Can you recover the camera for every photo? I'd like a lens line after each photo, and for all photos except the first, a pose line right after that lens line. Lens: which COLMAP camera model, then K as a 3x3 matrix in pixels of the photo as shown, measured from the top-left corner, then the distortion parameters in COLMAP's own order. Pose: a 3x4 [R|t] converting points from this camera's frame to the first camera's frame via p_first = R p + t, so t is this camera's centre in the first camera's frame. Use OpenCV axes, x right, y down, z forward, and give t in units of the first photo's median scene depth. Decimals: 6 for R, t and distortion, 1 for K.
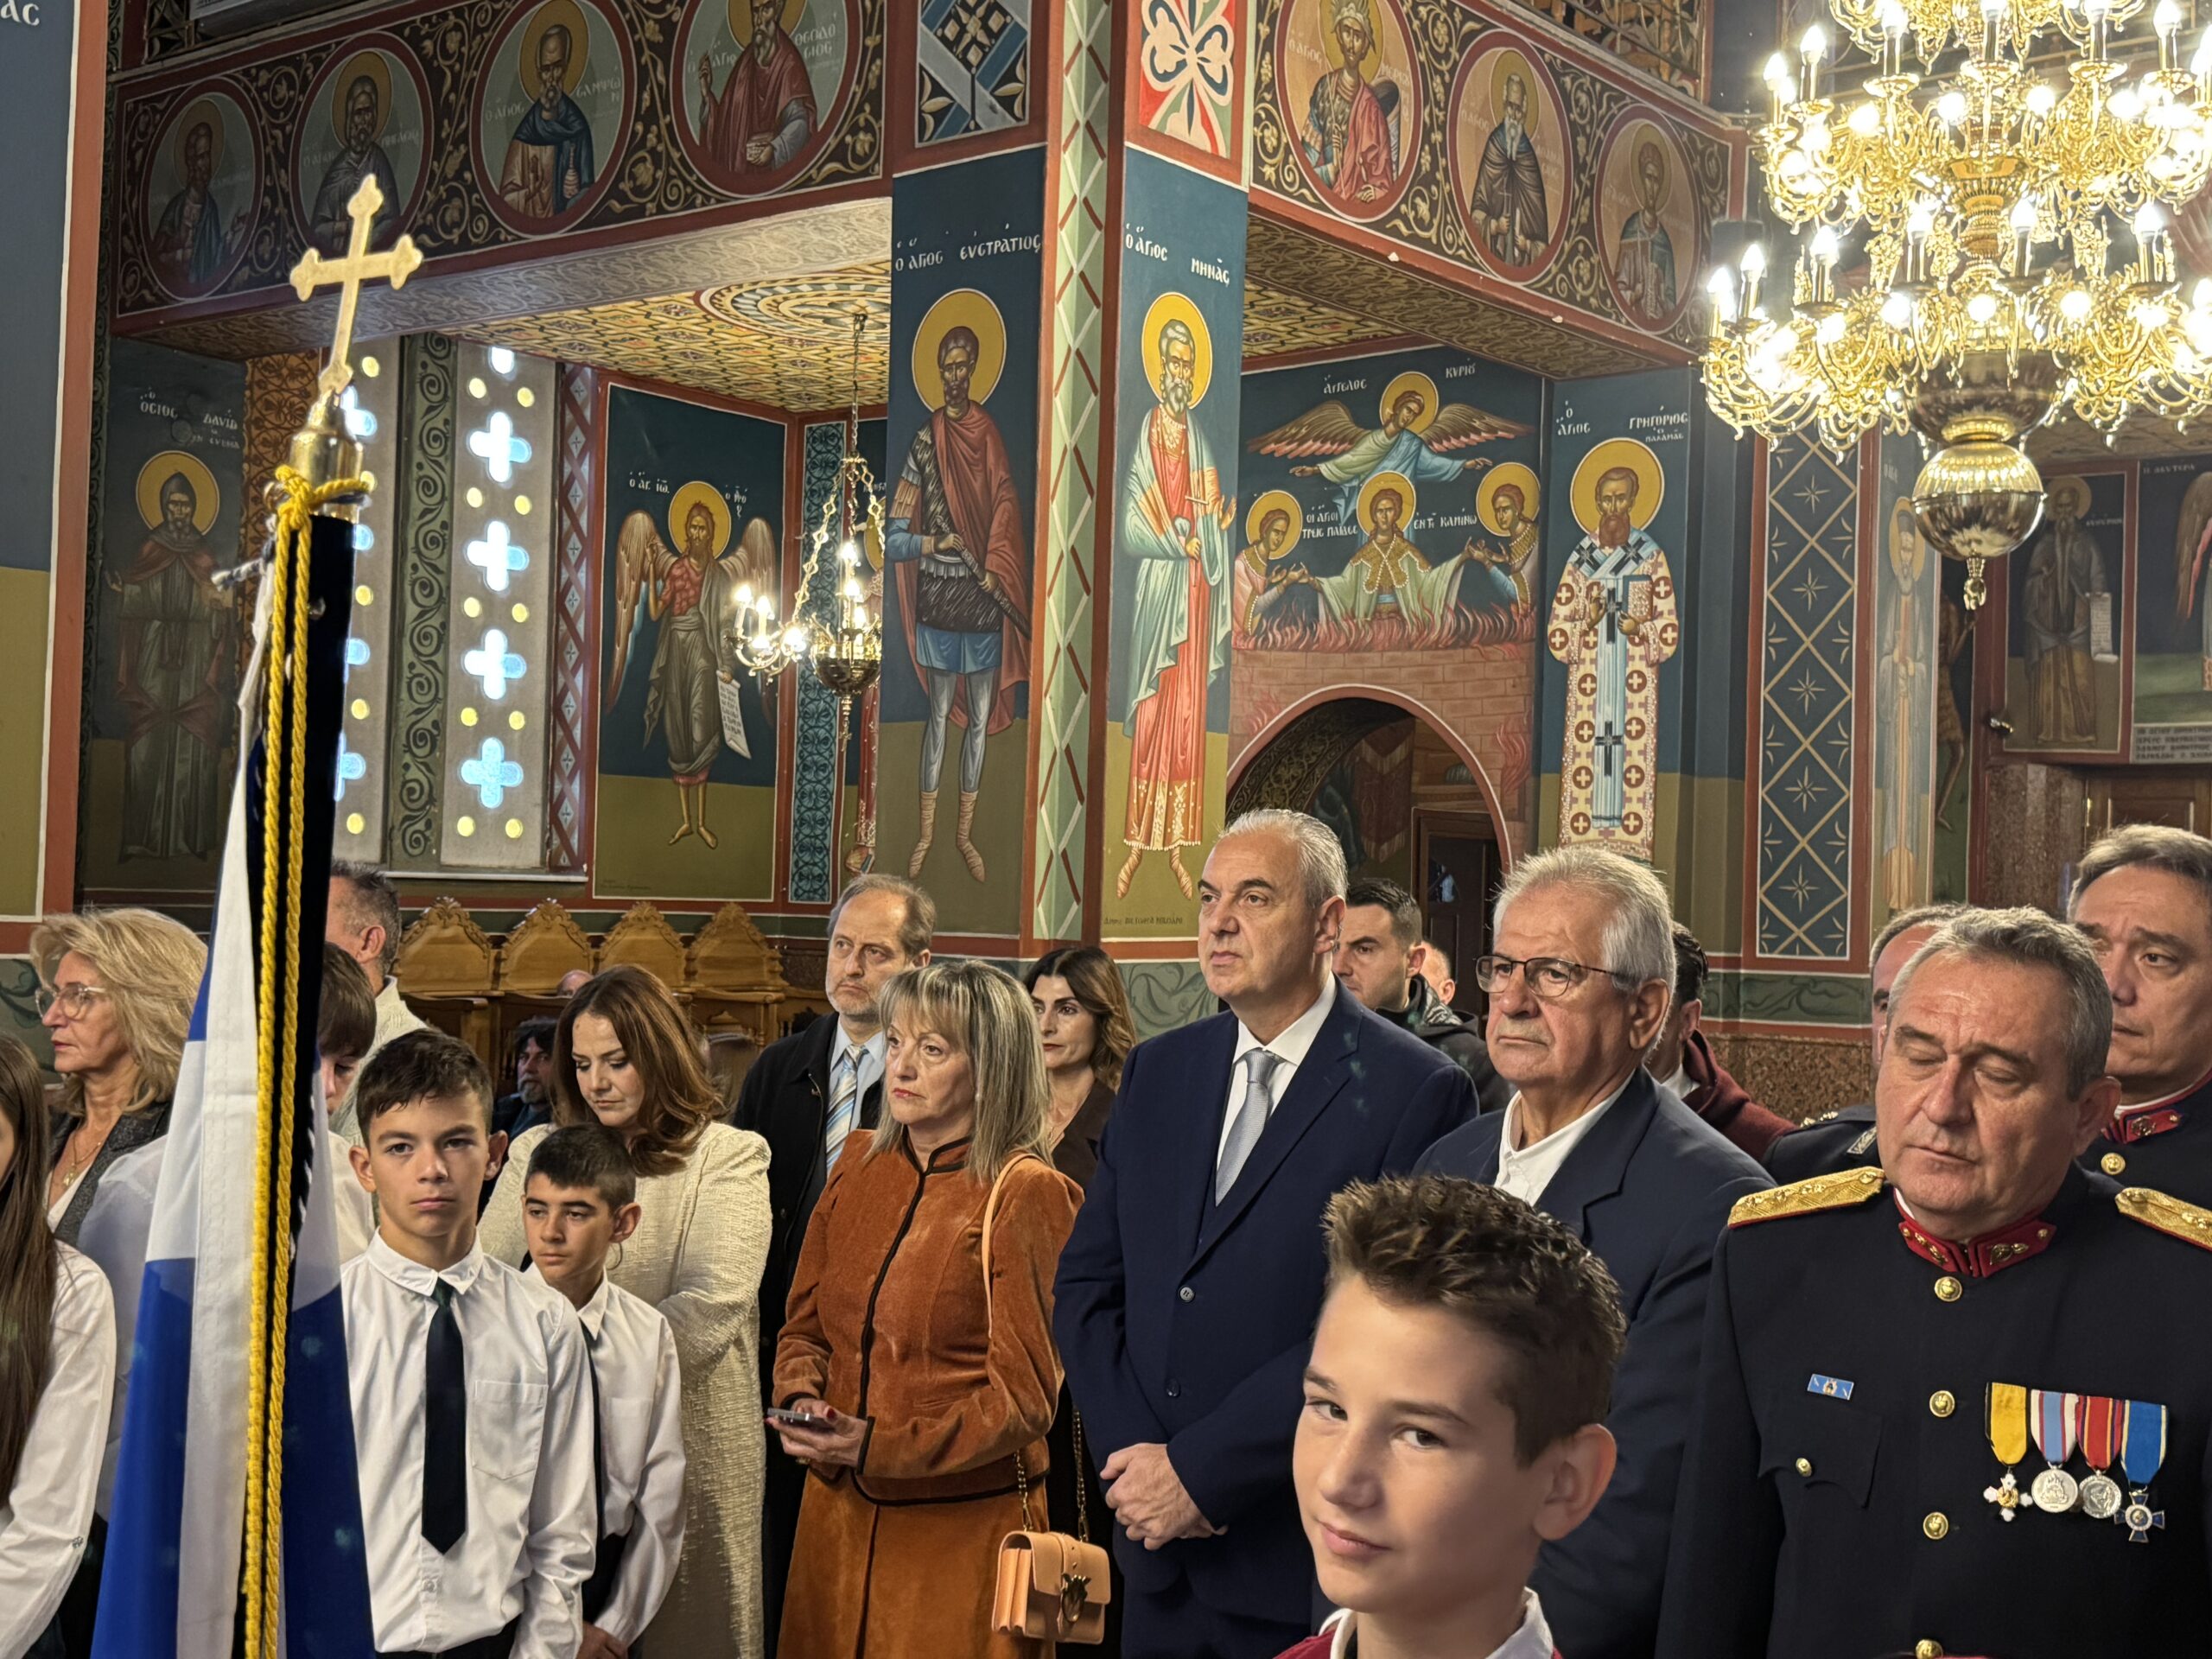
lens RADIAL K [[2597.8, 0, 1091.1], [0, 2597.8, 815.6], [0, 0, 1]] dist [0.164433, 0.000000]
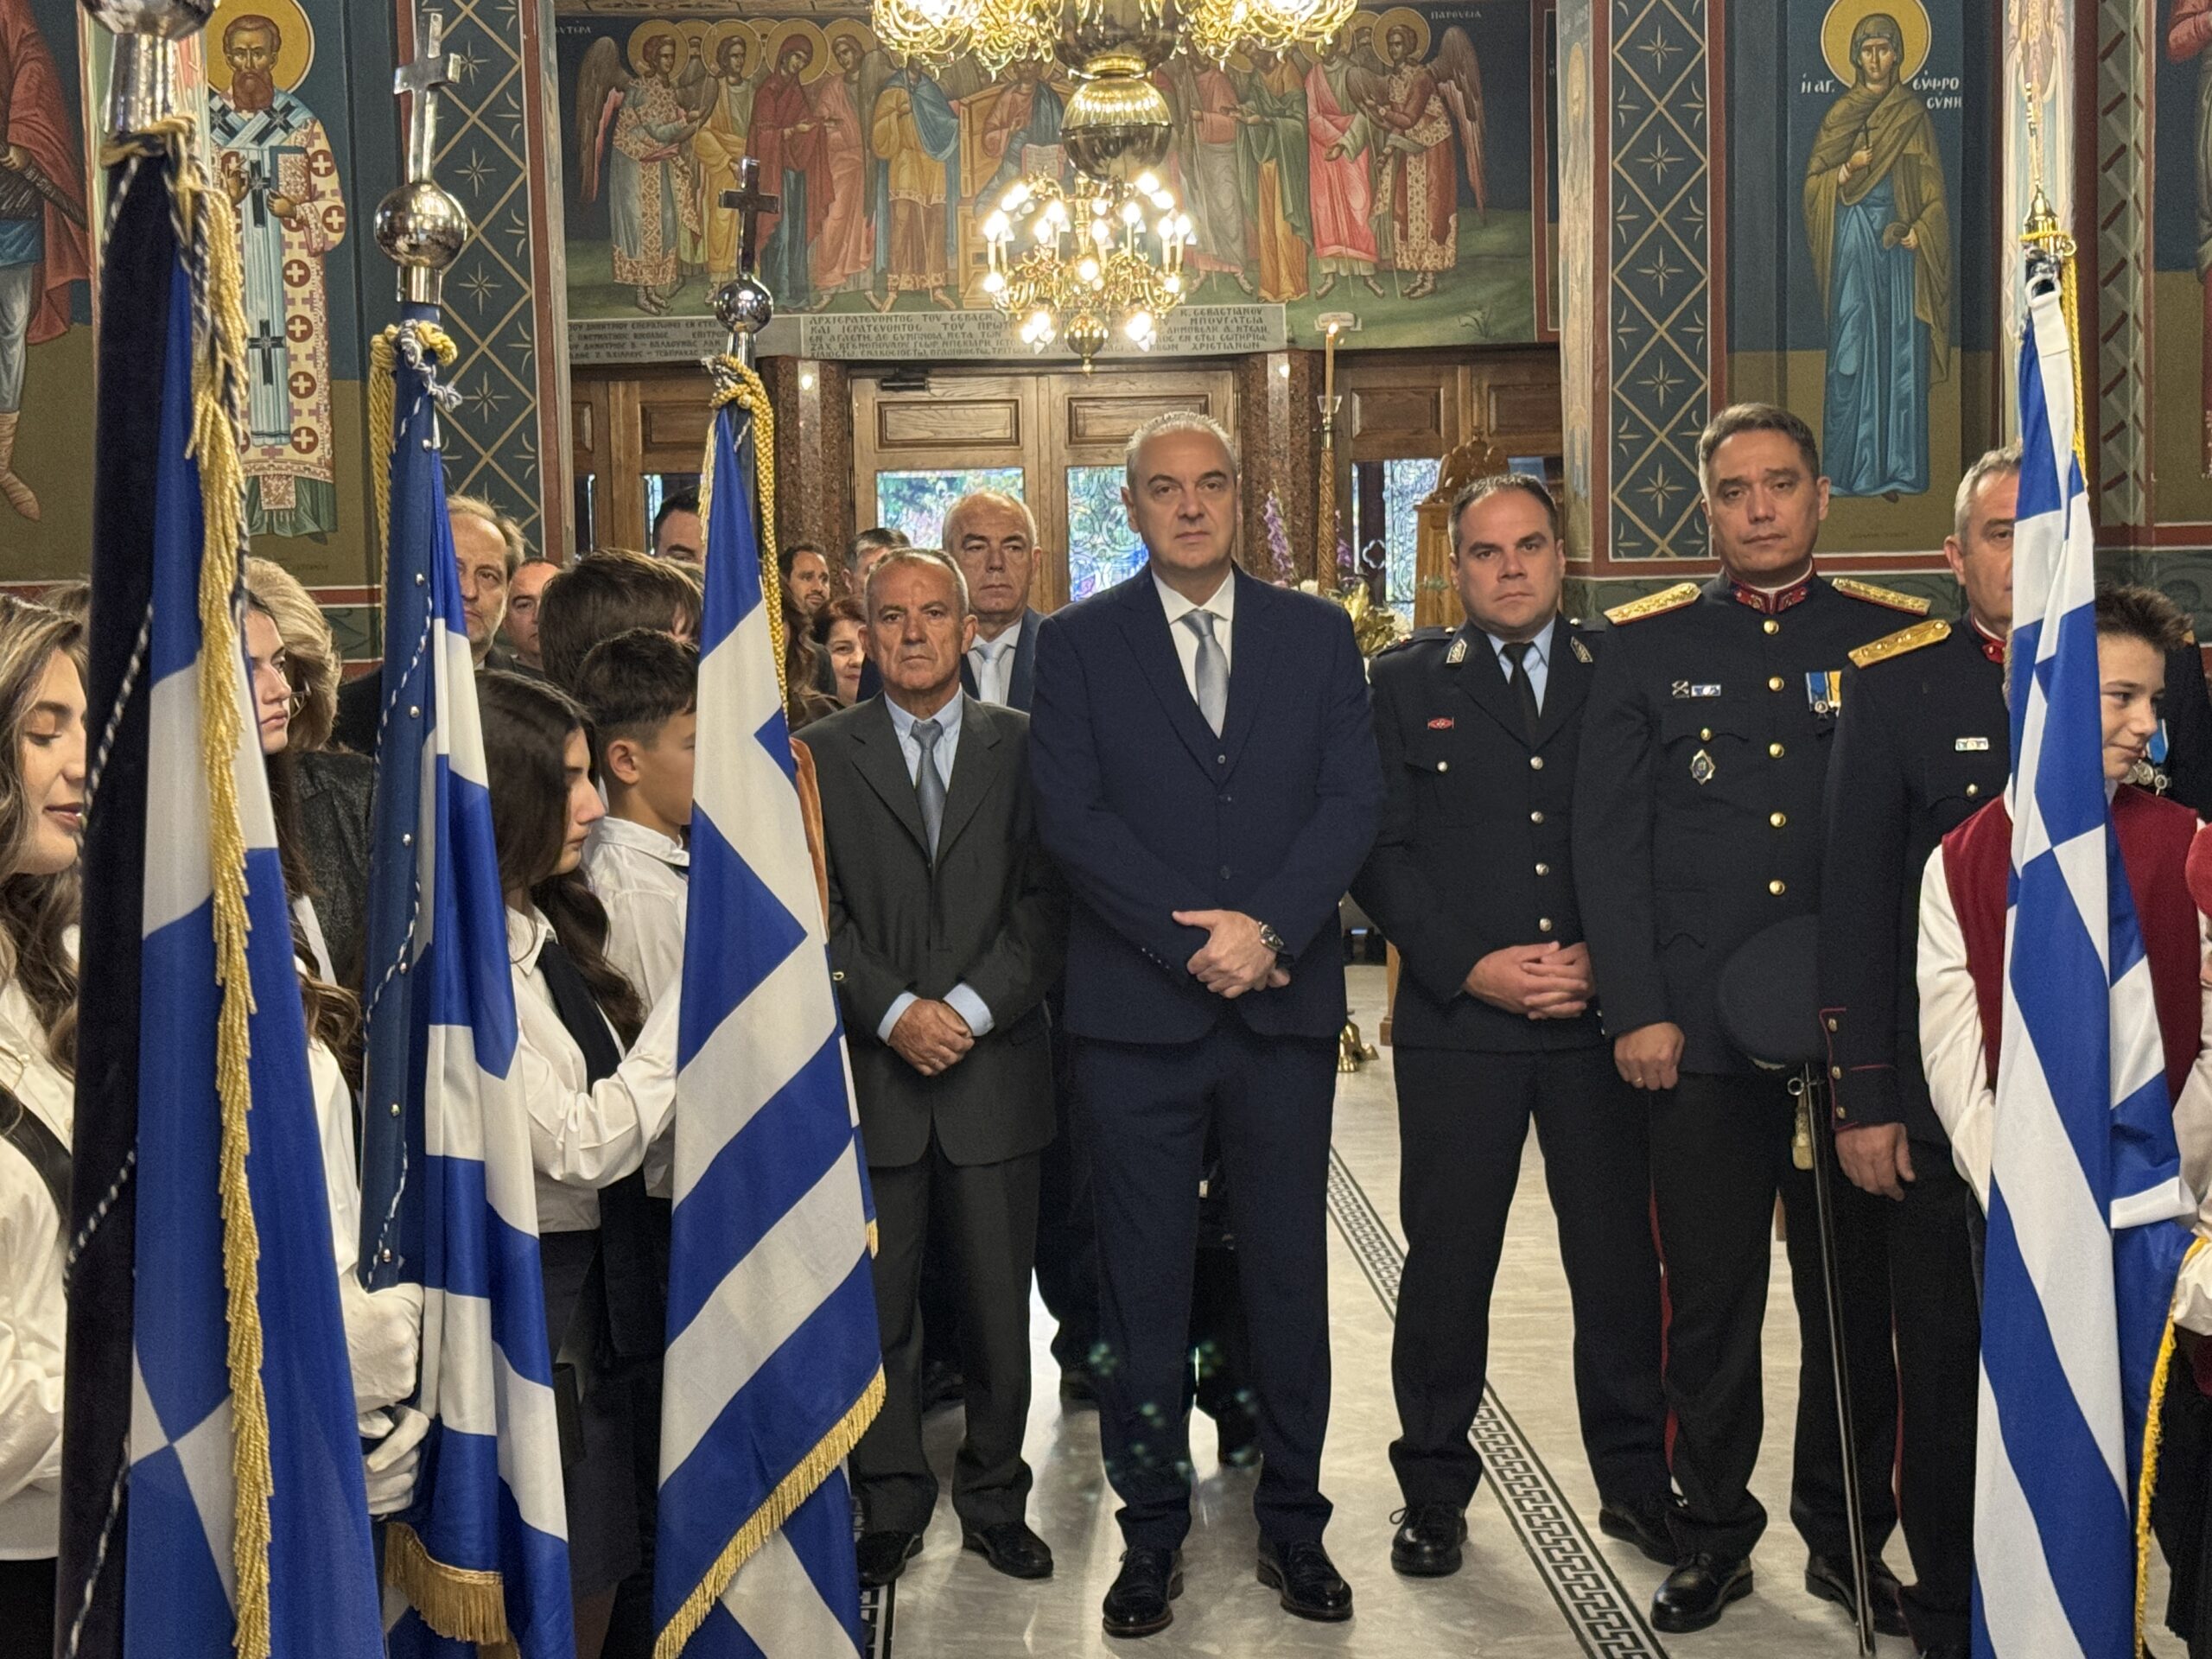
lens RADIAL K [[3696.9, 0, 1122.2], [0, 3696.9, 814.6], [0, 0, 1]] dist [0.143832, 0.000000]
pose [[0.747200, -0.092278, 0.658162, -0.412612], [0.025425, 0.993558, 0.110437, -0.003140], [-0.664113, -0.065785, 0.744732, -0.104468]]
